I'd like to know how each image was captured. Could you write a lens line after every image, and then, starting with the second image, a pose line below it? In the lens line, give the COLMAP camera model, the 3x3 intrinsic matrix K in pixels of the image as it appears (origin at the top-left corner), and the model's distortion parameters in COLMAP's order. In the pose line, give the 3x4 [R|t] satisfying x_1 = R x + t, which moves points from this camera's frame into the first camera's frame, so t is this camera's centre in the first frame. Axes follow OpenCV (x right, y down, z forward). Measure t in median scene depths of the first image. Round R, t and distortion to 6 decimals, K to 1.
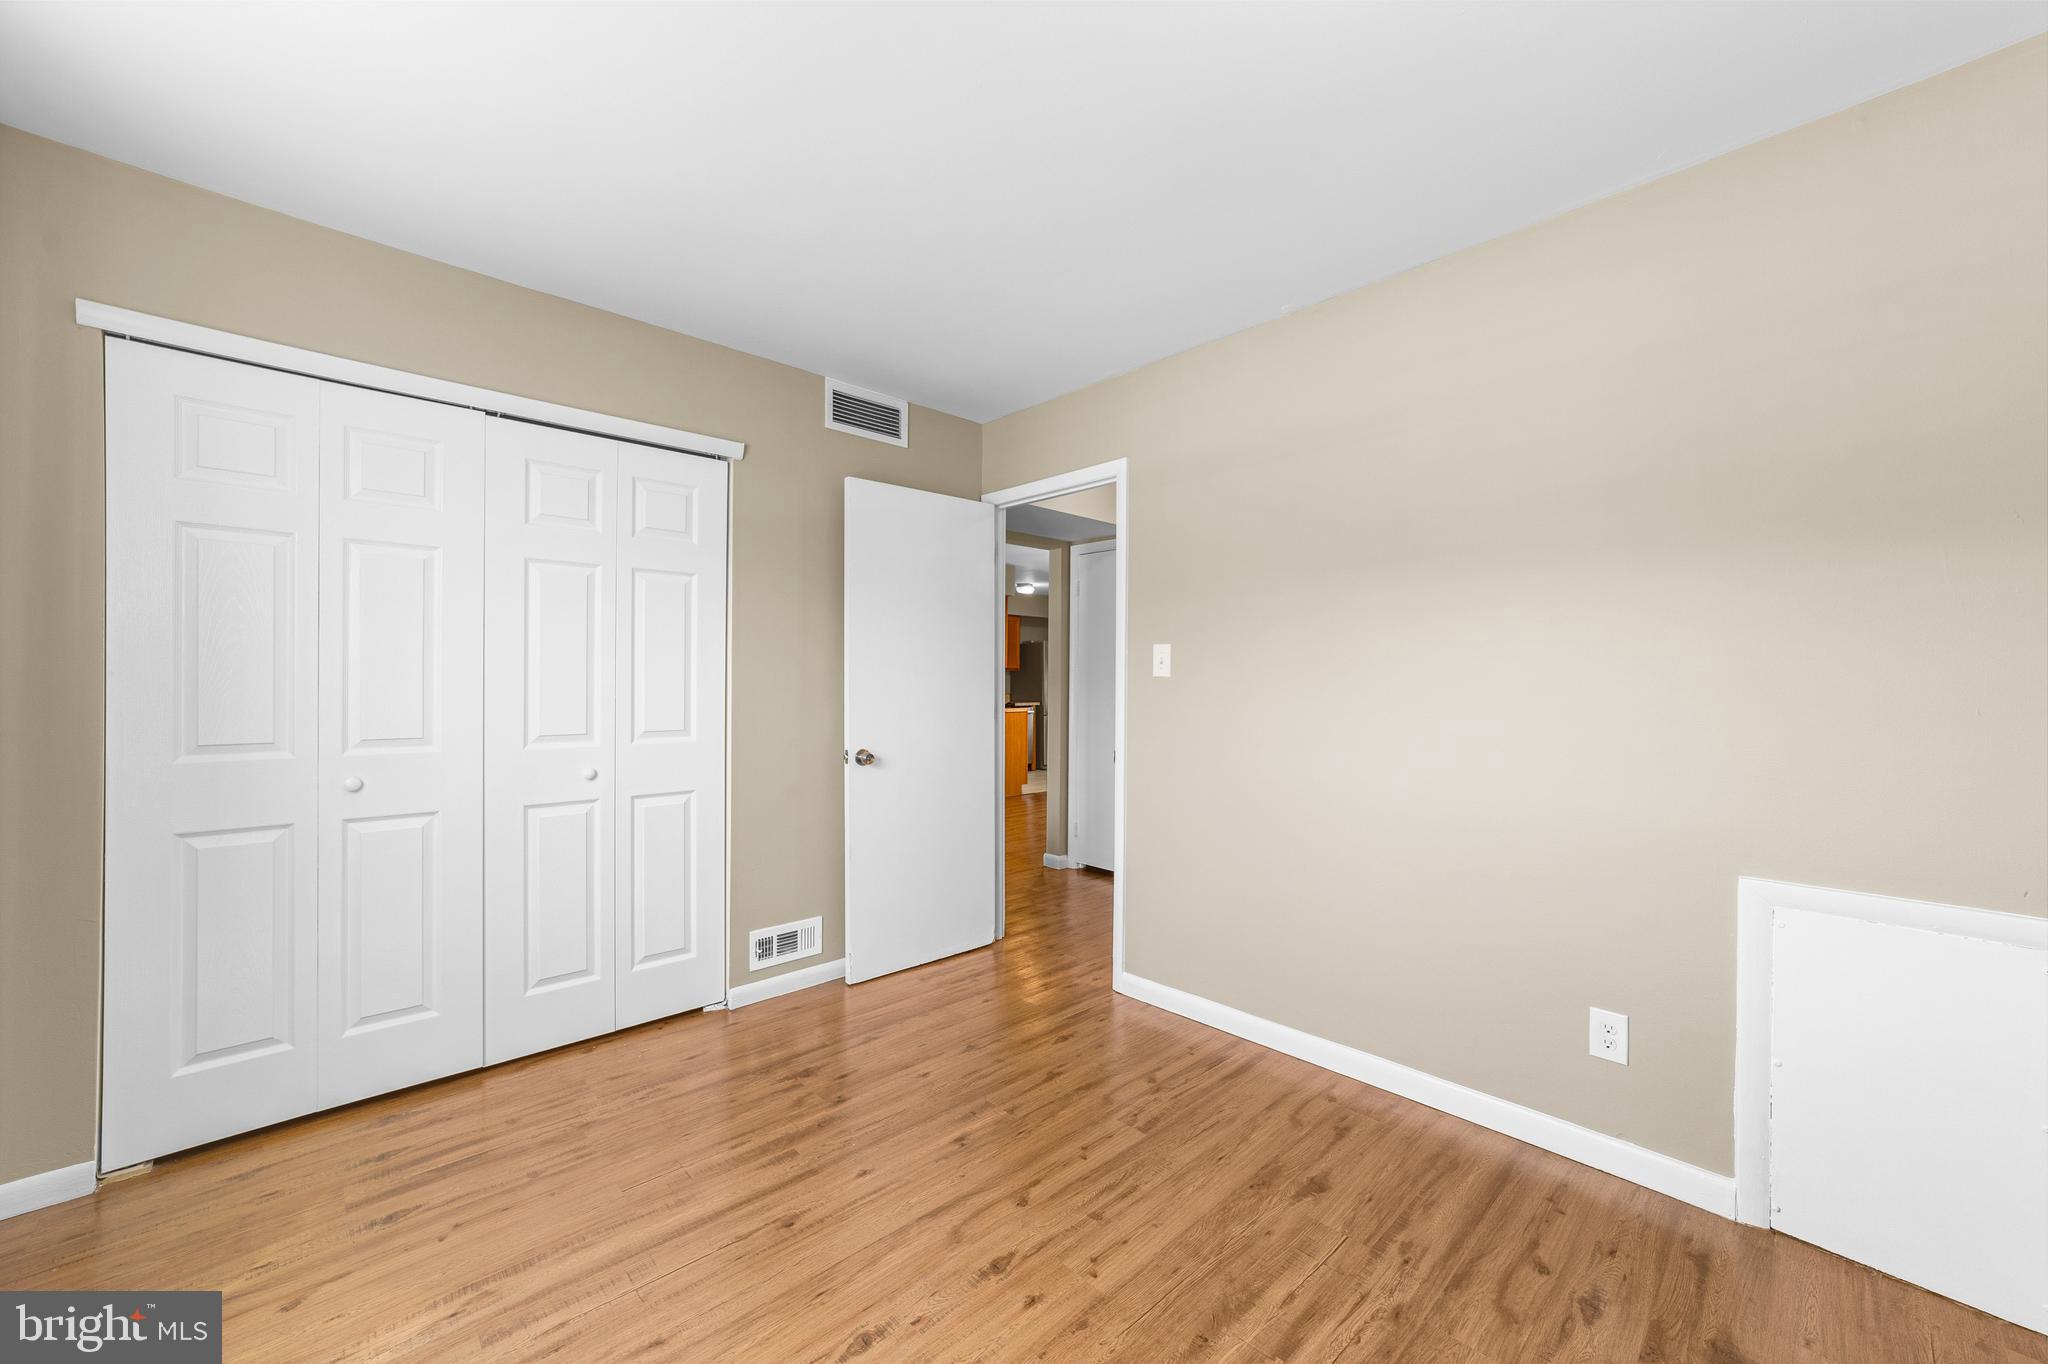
lens RADIAL K [[798.8, 0, 1025.5], [0, 798.8, 685.3], [0, 0, 1]] dist [-0.012460, 0.004070]
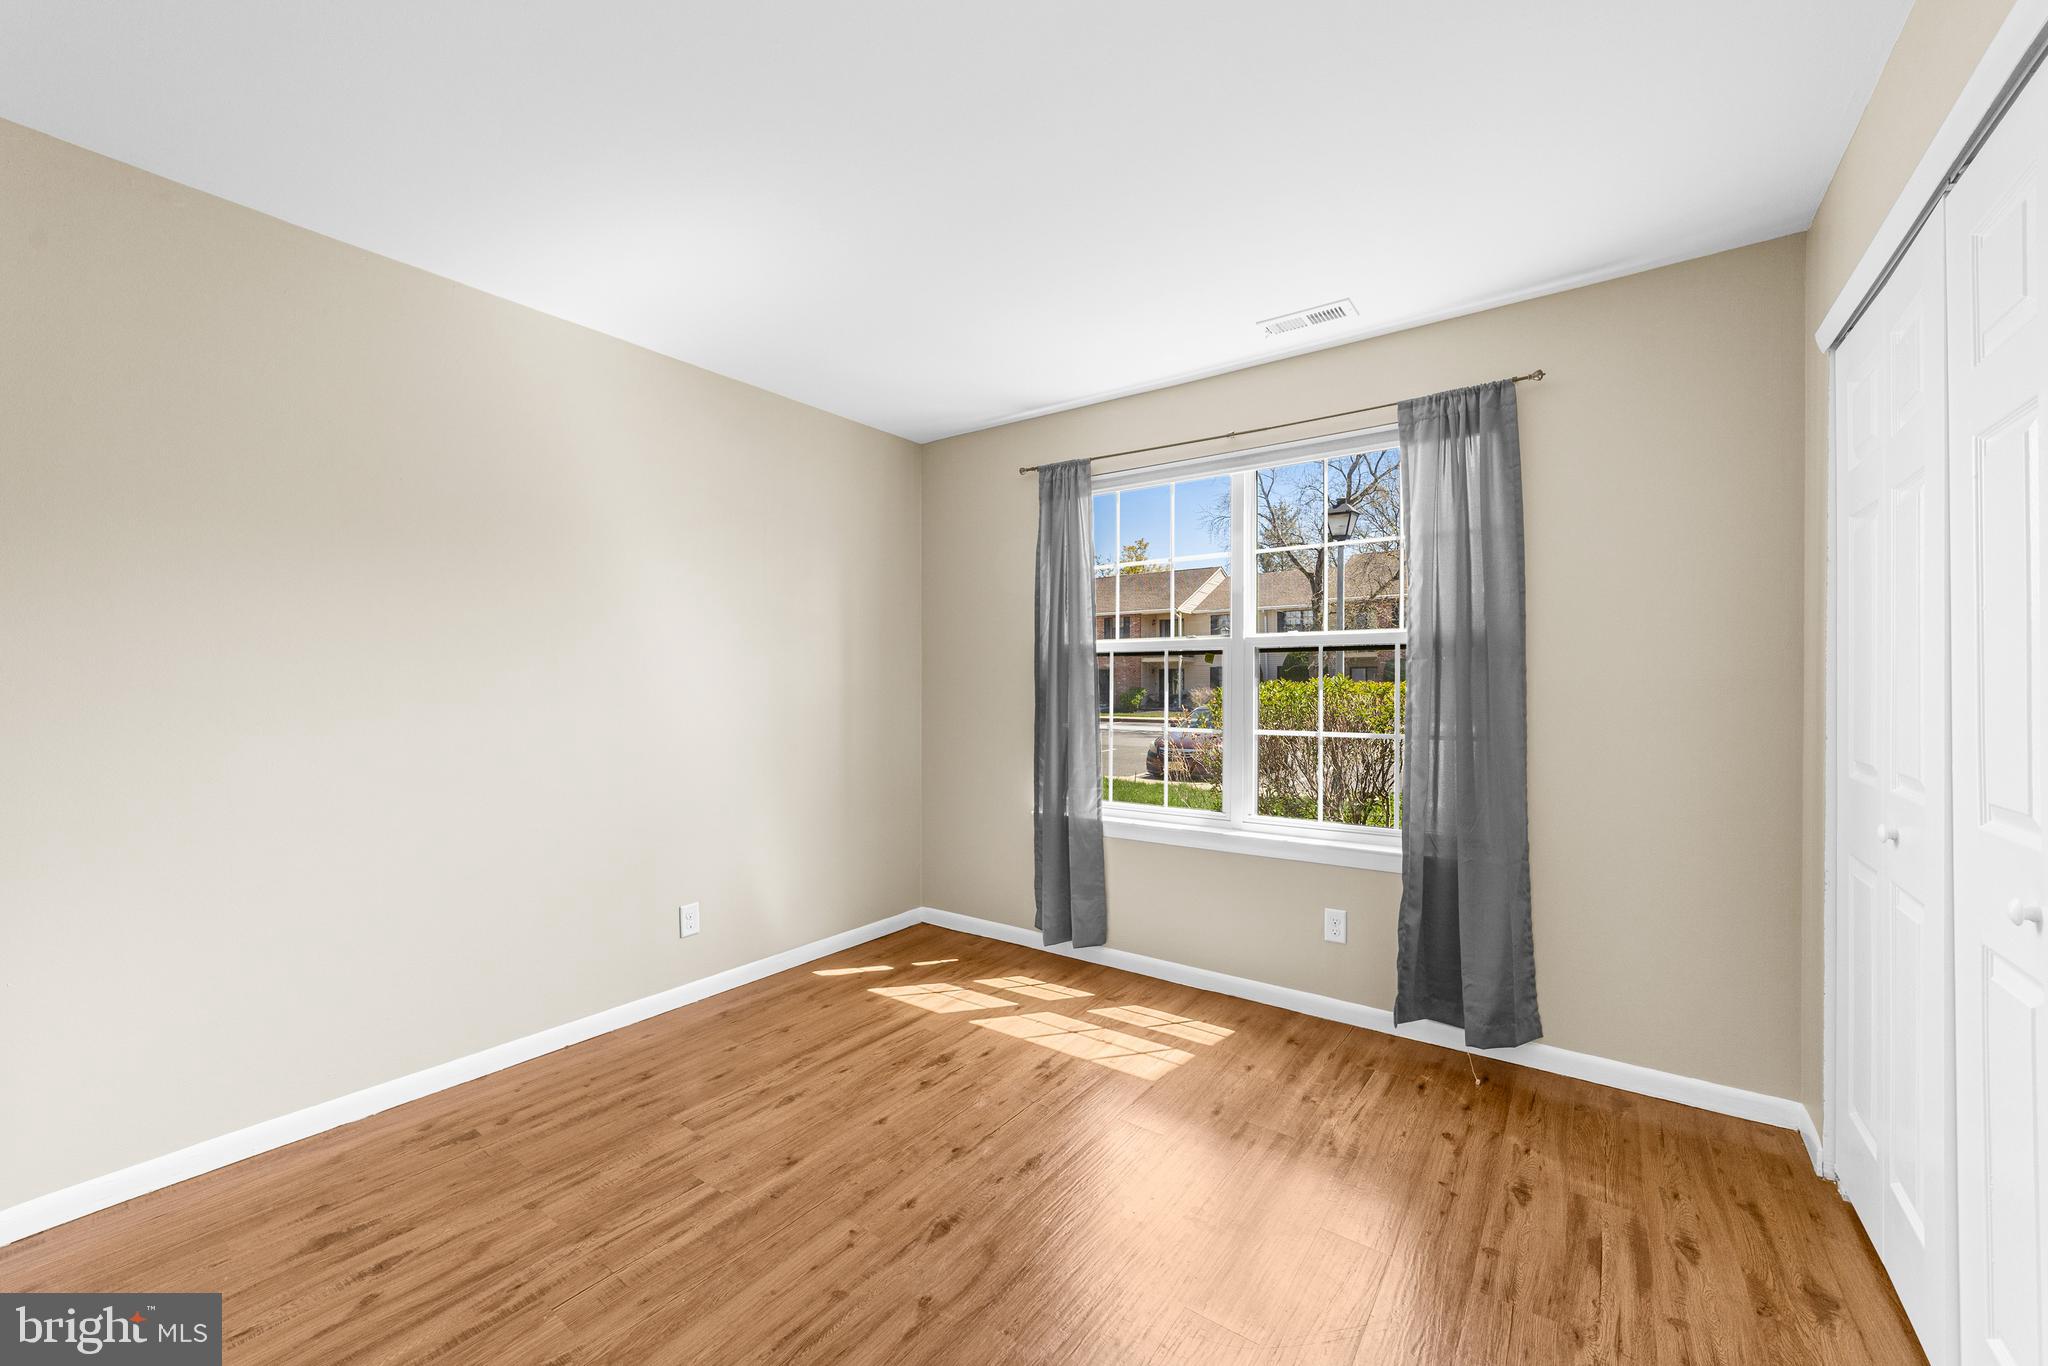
lens RADIAL K [[798.8, 0, 1024.2], [0, 798.8, 685.0], [0, 0, 1]] dist [-0.012460, 0.004070]
pose [[-0.984710, -0.004860, -0.174134, 0.045272], [-0.005280, 0.999984, 0.001948, -0.006455], [0.174122, 0.002837, -0.984720, 1.979316]]
